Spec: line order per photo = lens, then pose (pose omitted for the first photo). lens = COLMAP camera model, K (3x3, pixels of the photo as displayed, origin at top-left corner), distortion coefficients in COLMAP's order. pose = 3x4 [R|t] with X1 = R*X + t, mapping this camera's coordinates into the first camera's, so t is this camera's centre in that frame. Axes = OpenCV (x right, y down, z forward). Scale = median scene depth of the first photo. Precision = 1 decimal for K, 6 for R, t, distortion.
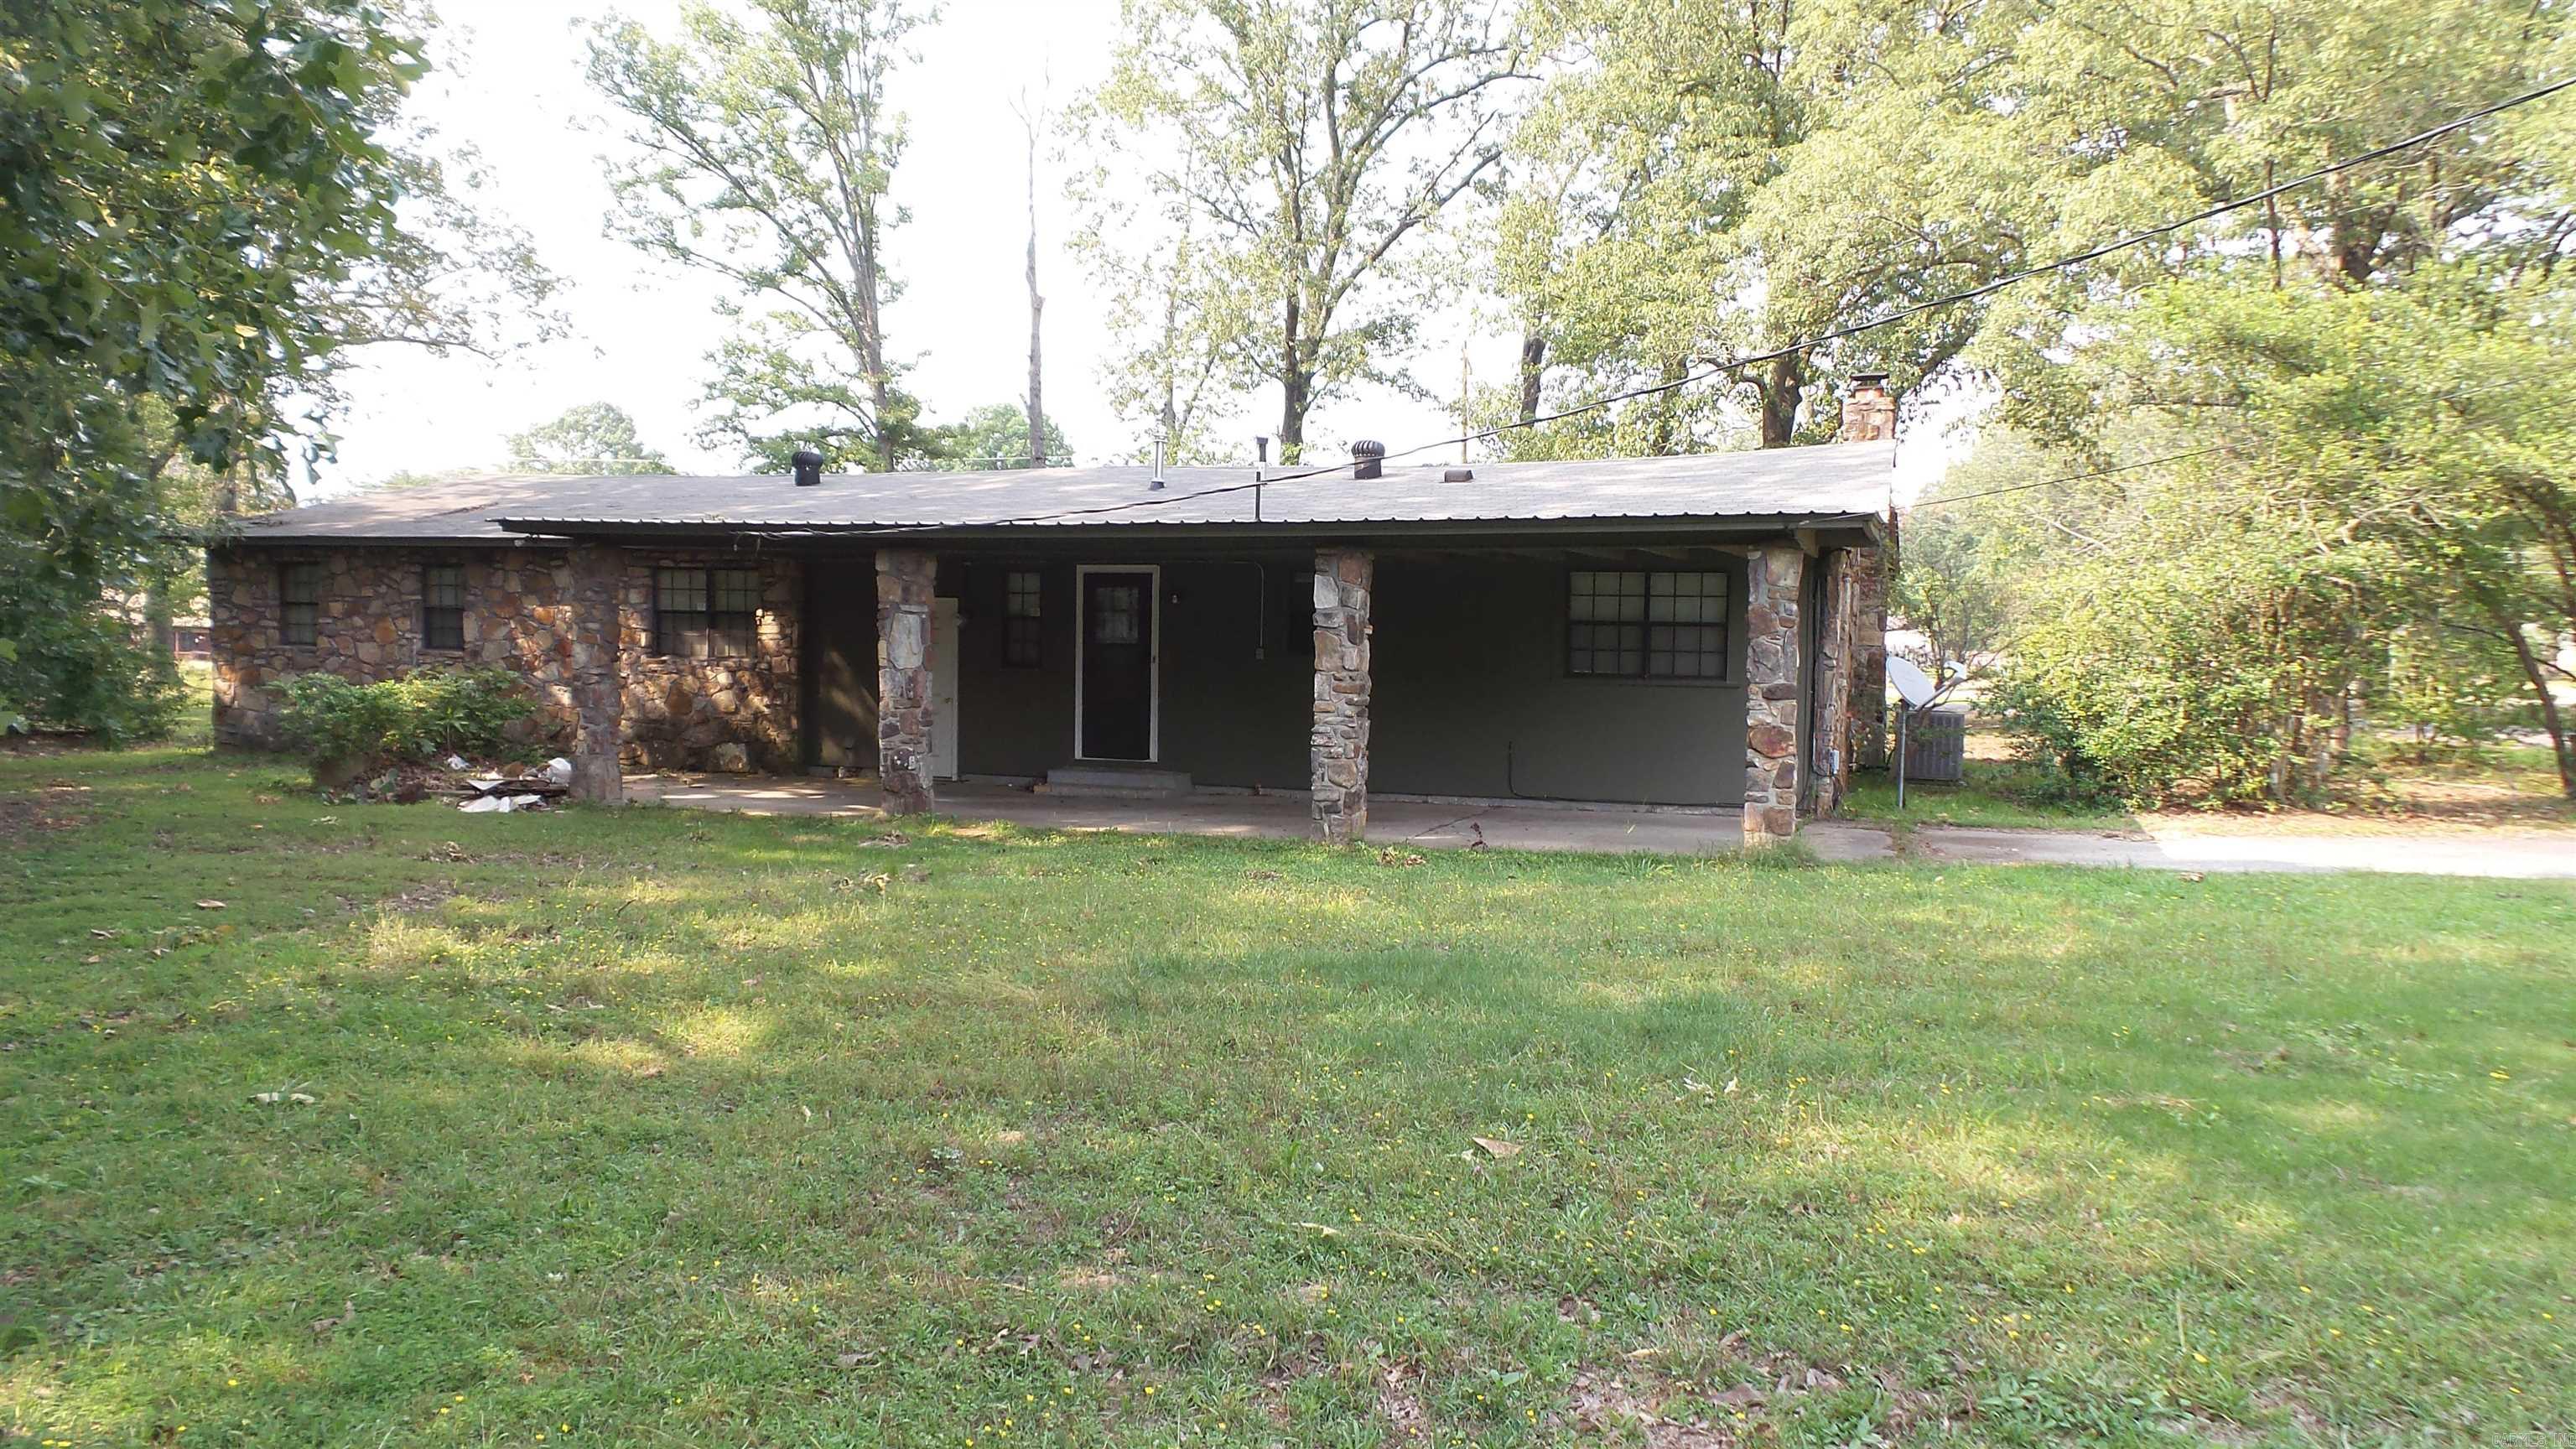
lens RADIAL K [[1735.0, 0, 1288.0], [0, 1735.0, 724.5], [0, 0, 1]] dist [0.028807, -0.000389]
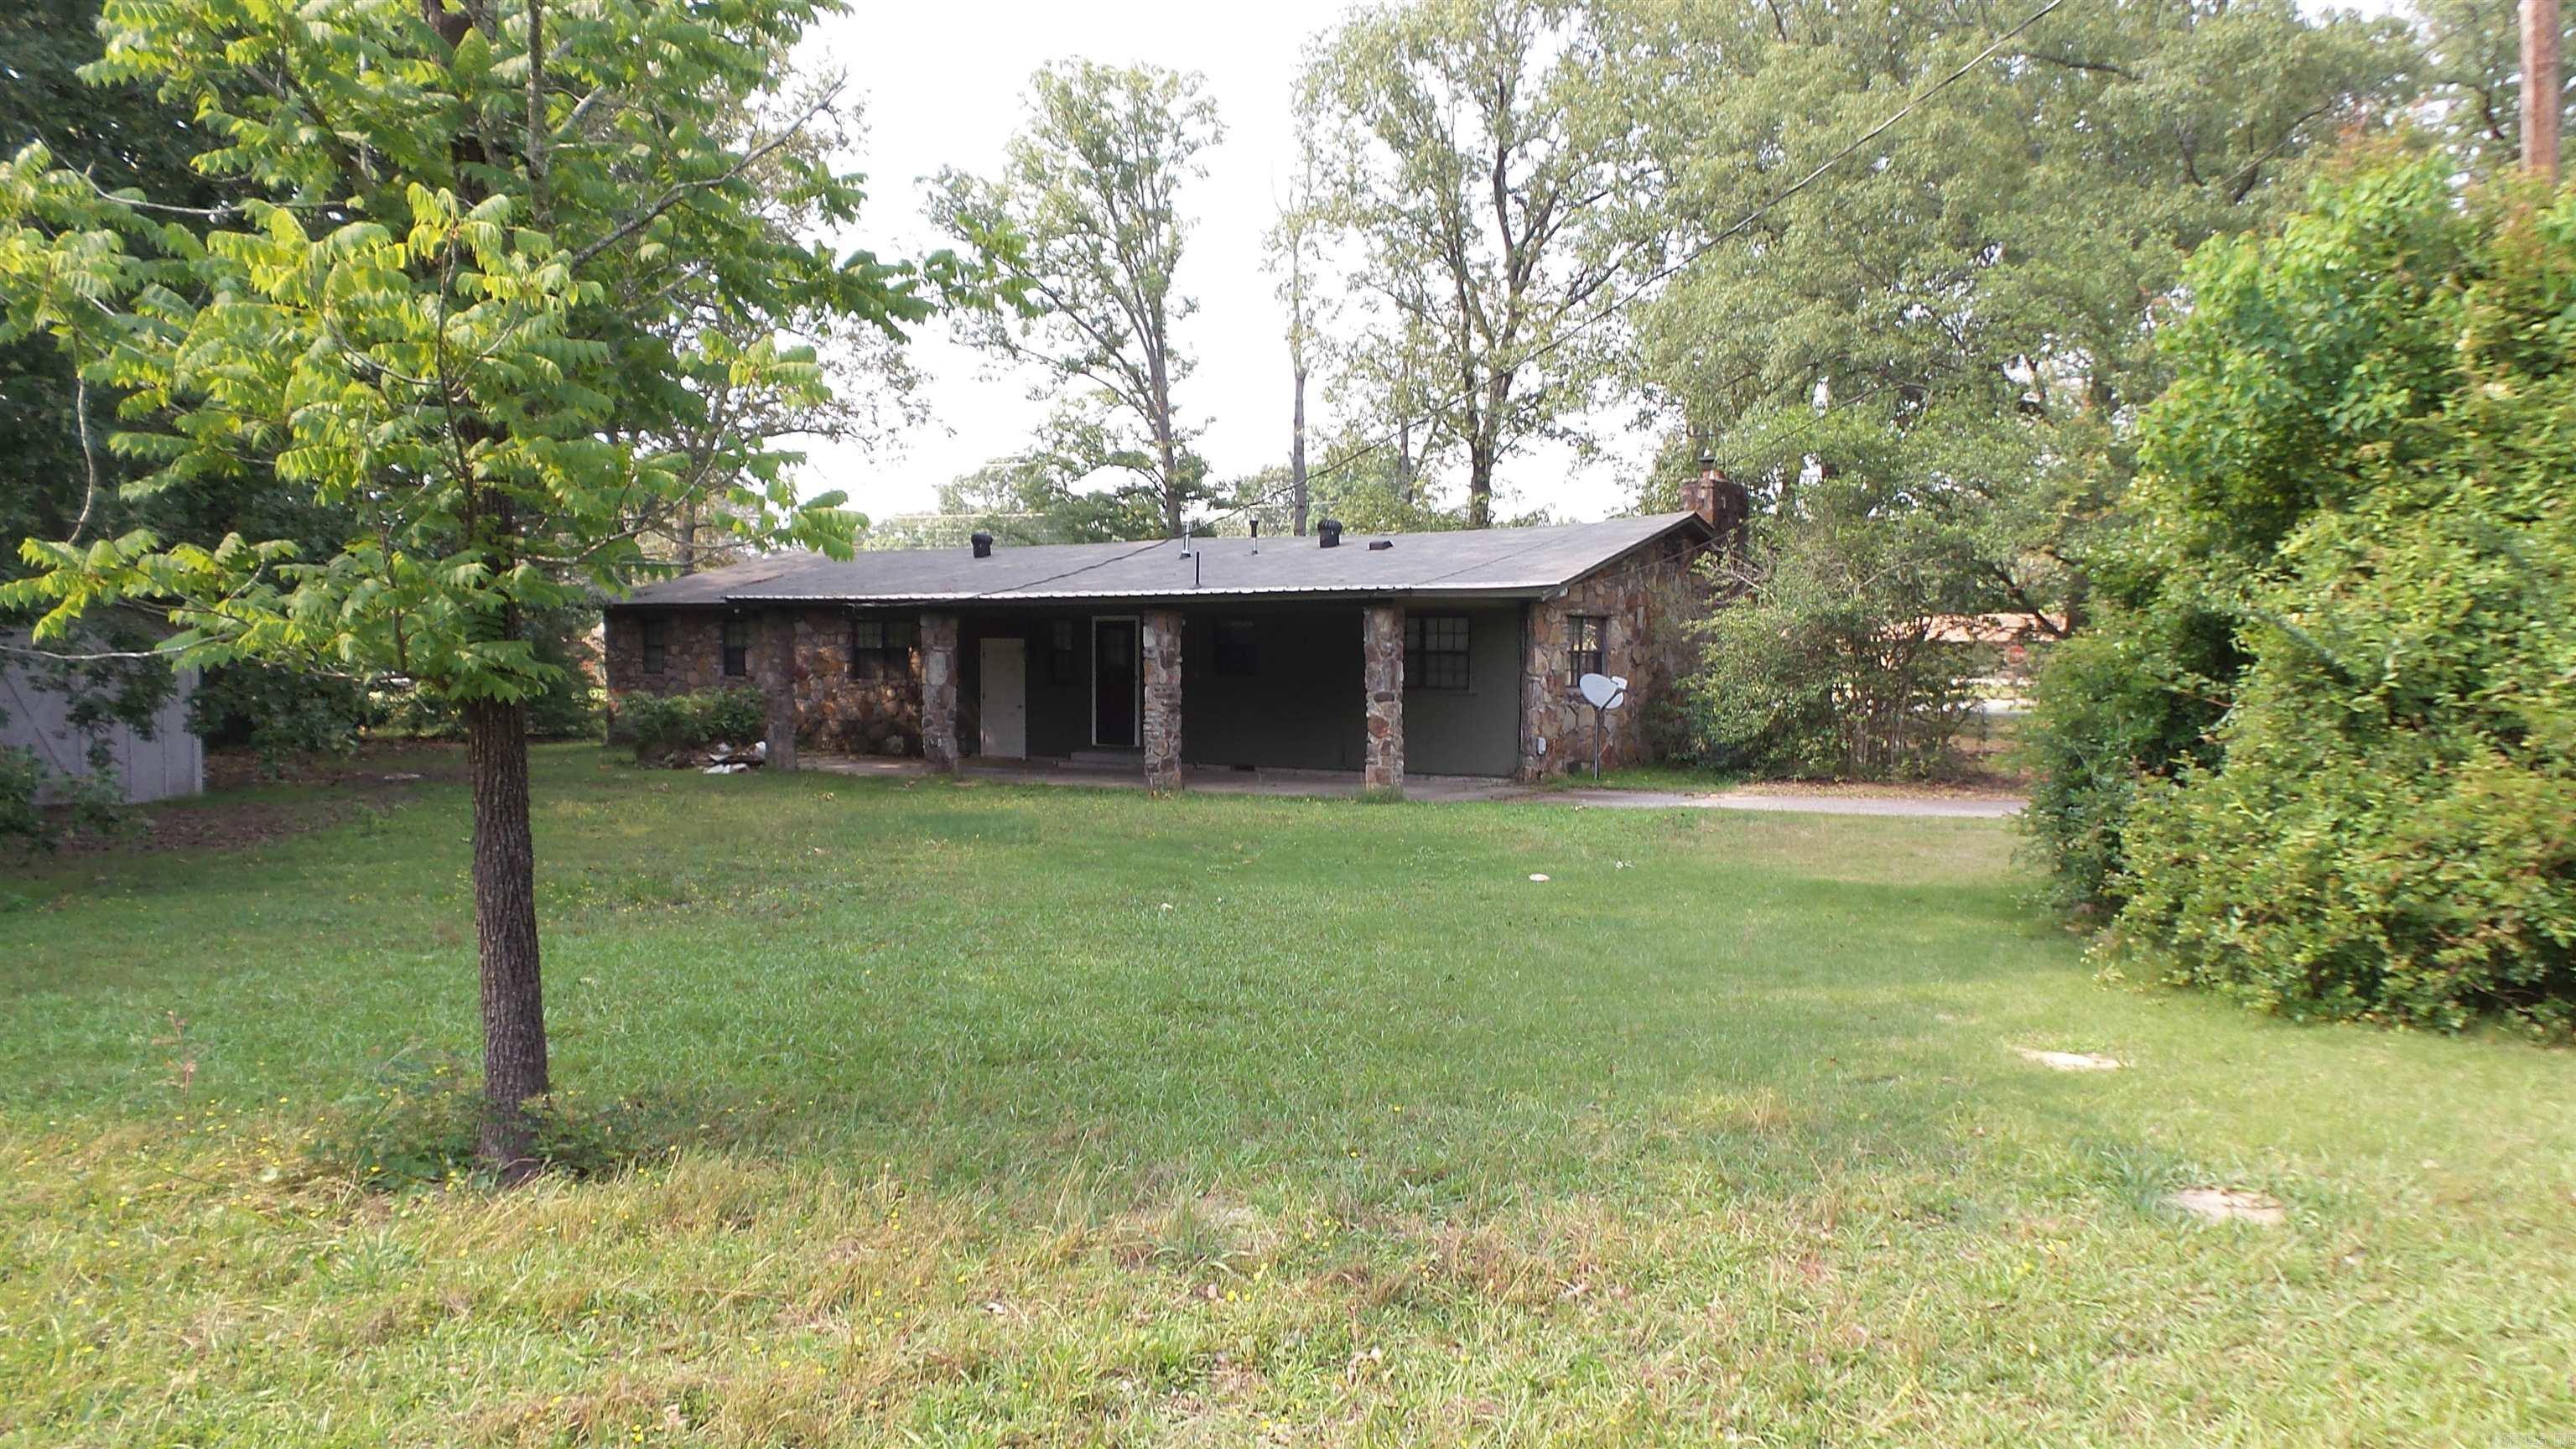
lens RADIAL K [[1735.0, 0, 1288.0], [0, 1735.0, 724.5], [0, 0, 1]] dist [0.028807, -0.000389]
pose [[0.971569, -0.000056, -0.236757, 0.363753], [-0.002833, 0.999926, -0.011864, 0.017136], [0.236740, 0.012197, 0.971496, -0.378127]]
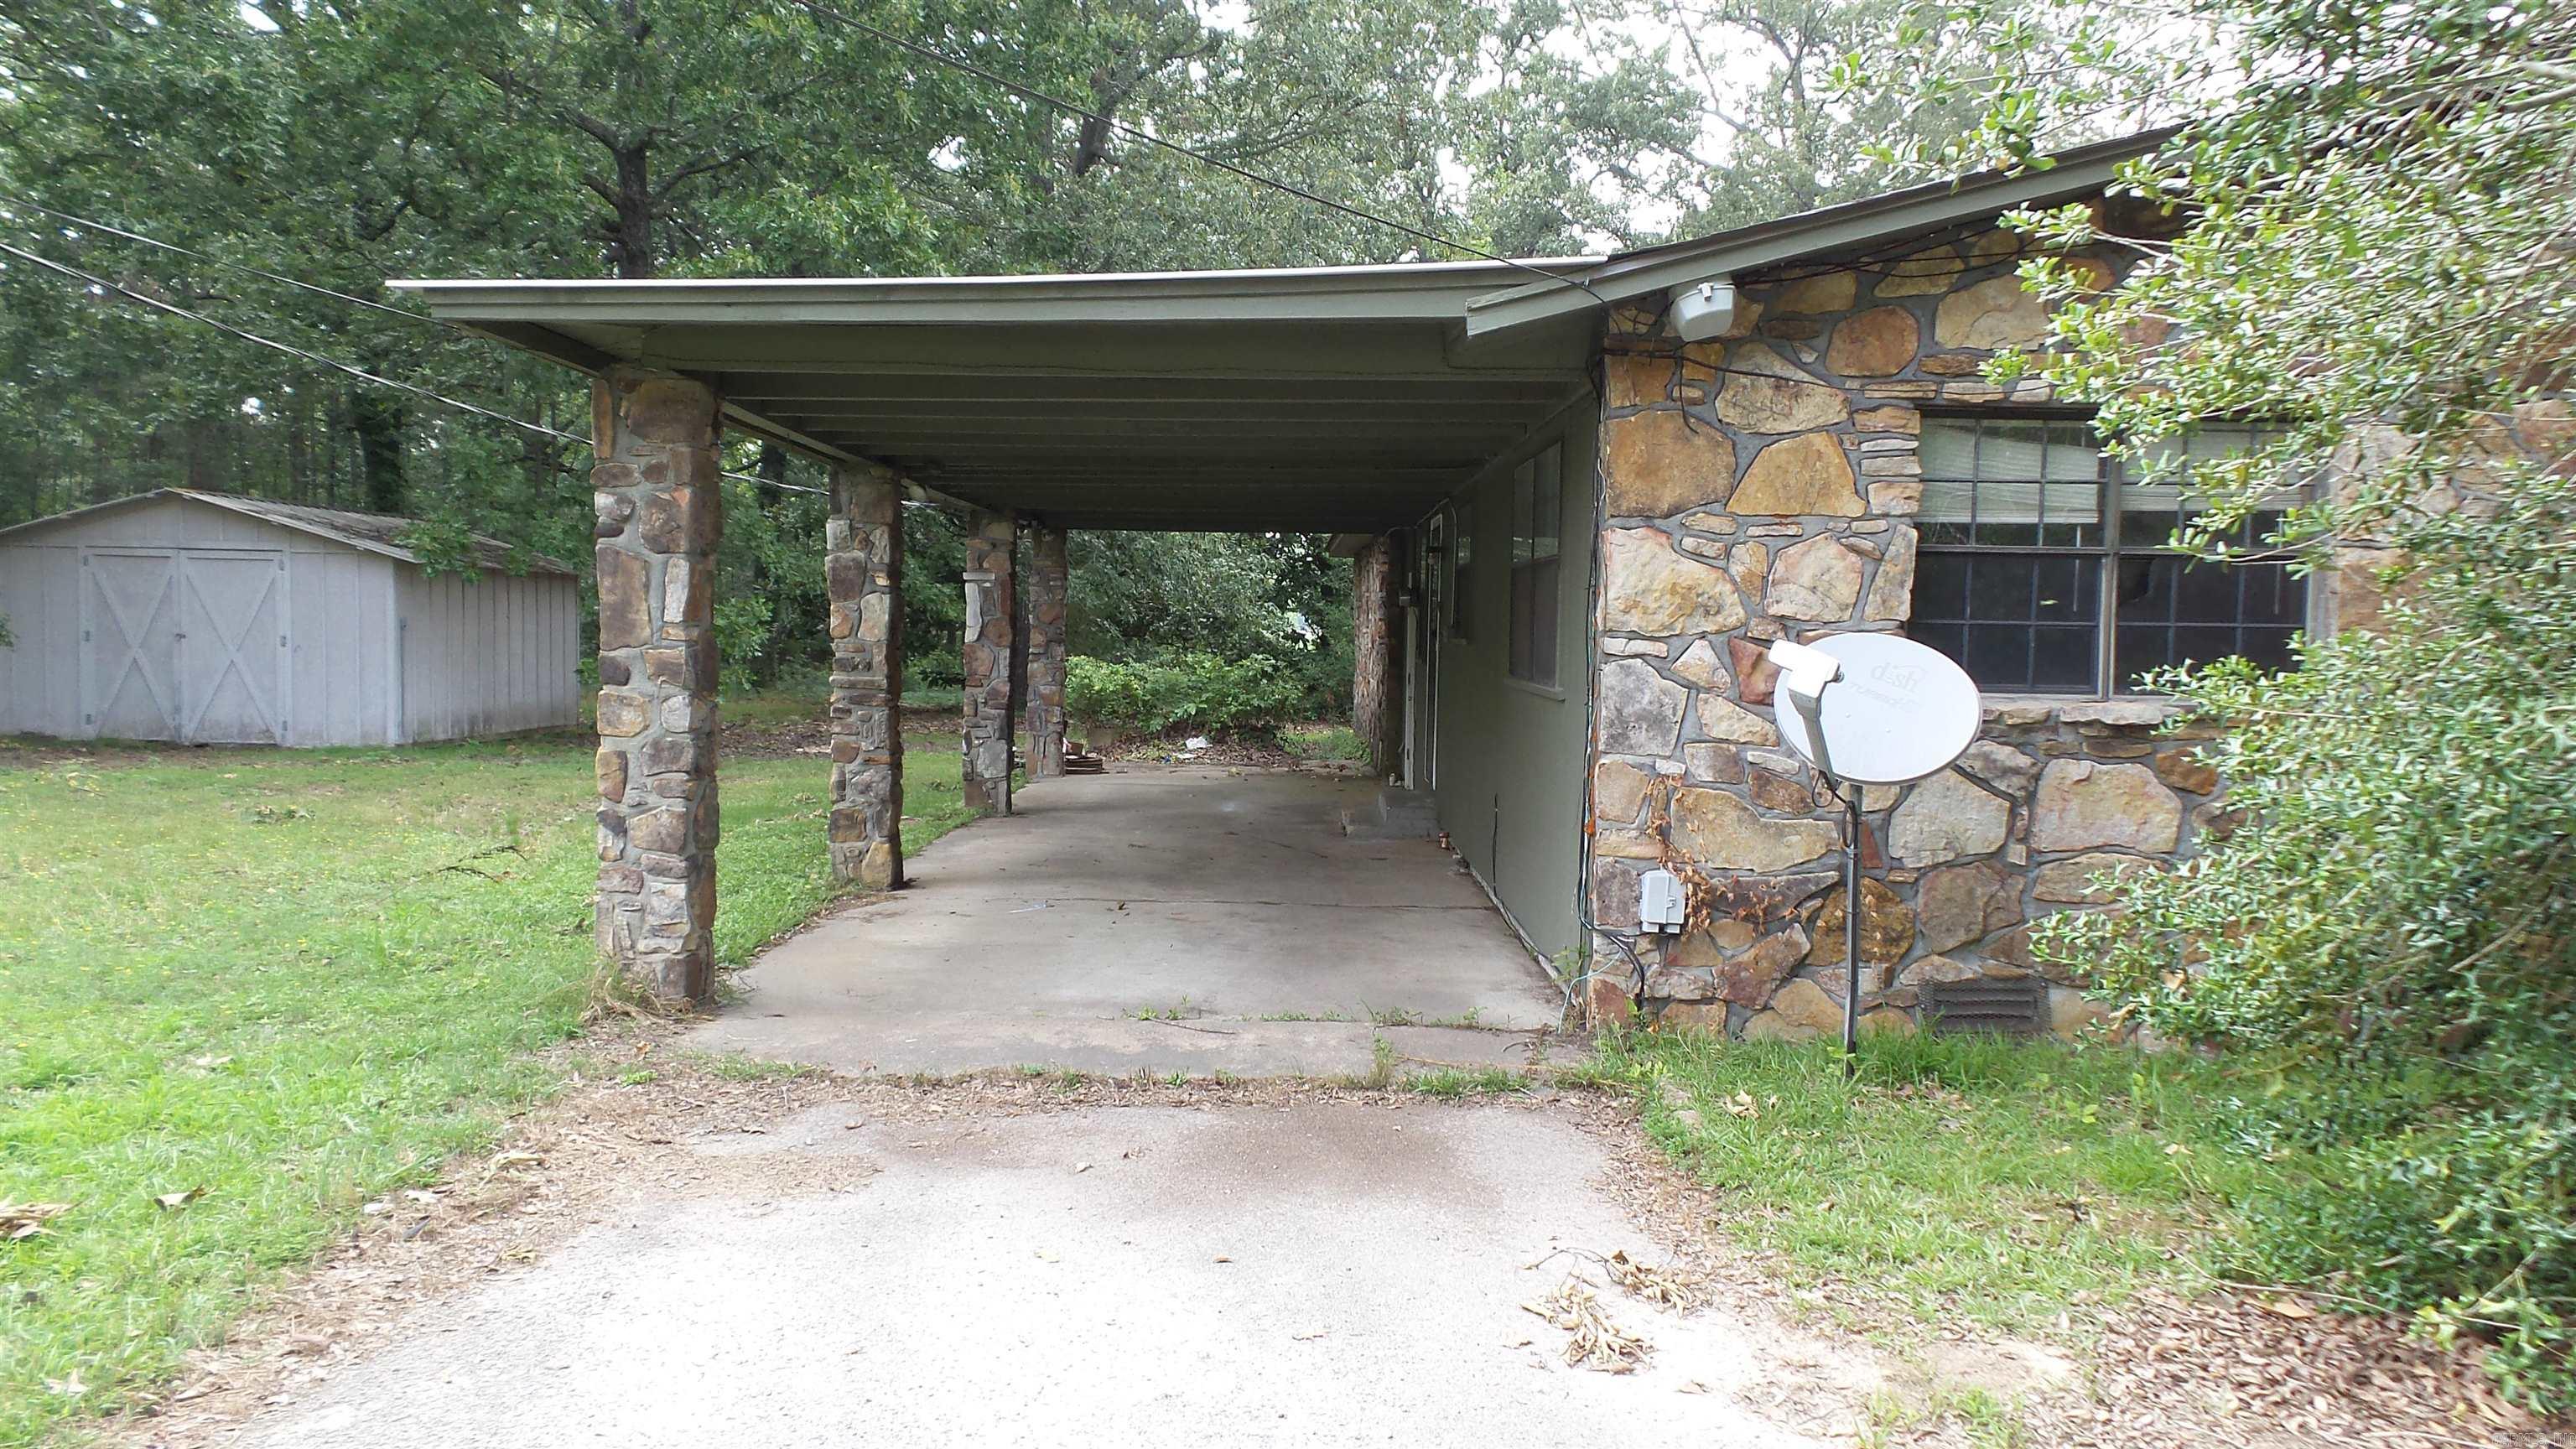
lens RADIAL K [[1735.0, 0, 1288.0], [0, 1735.0, 724.5], [0, 0, 1]] dist [0.028807, -0.000389]
pose [[0.366509, 0.046124, -0.929270, 0.511977], [-0.066592, 0.997509, 0.023247, -0.016678], [0.928028, 0.053361, 0.368668, 0.617768]]
